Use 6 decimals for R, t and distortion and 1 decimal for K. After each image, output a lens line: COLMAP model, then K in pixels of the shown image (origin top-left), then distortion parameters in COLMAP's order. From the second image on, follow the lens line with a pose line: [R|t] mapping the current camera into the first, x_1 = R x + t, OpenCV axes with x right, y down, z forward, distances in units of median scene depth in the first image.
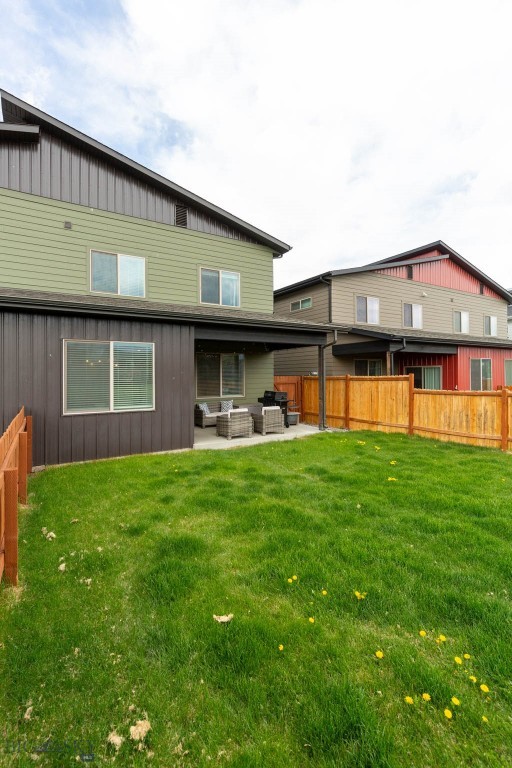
lens RADIAL K [[340.7, 0, 254.4], [0, 340.7, 376.6], [0, 0, 1]] dist [0.003893, 0.000227]
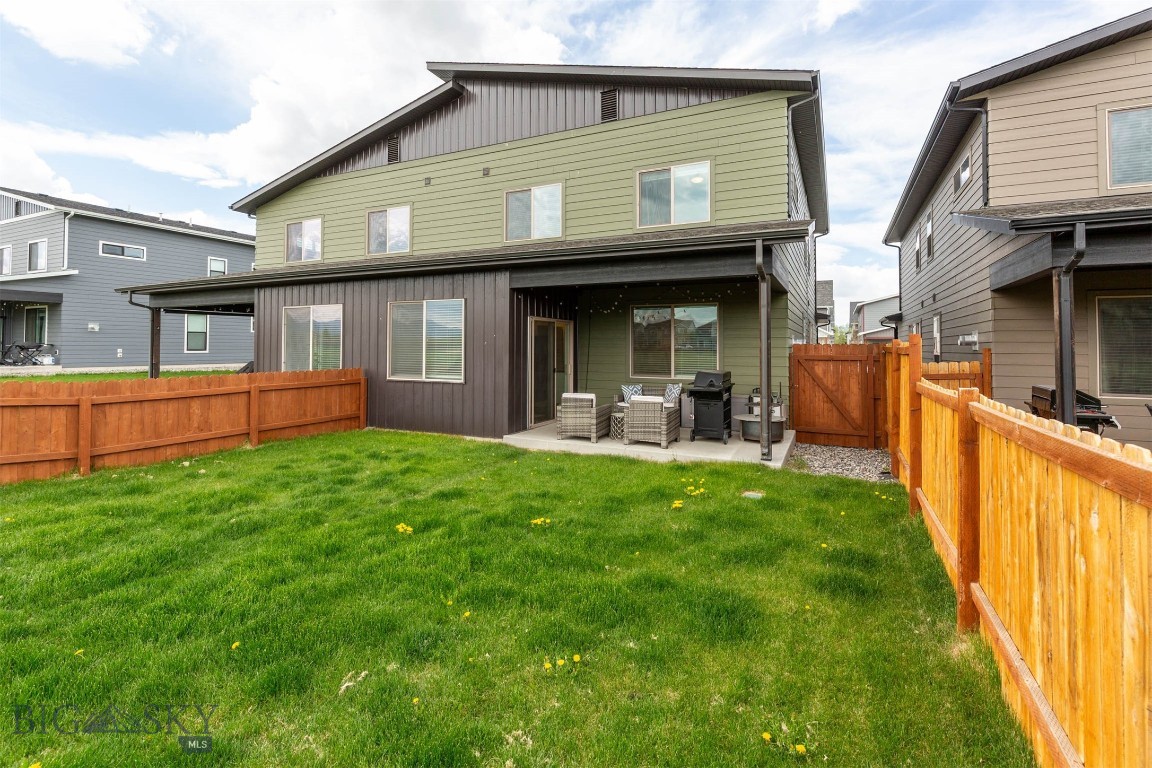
lens RADIAL K [[538.0, 0, 573.2], [0, 538.0, 319.0], [0, 0, 1]] dist [0.000471, 0.000025]
pose [[0.549792, -0.030836, -0.834733, 0.849713], [-0.009540, 0.999021, -0.043189, 0.001956], [0.835247, 0.031708, 0.548959, 0.489266]]
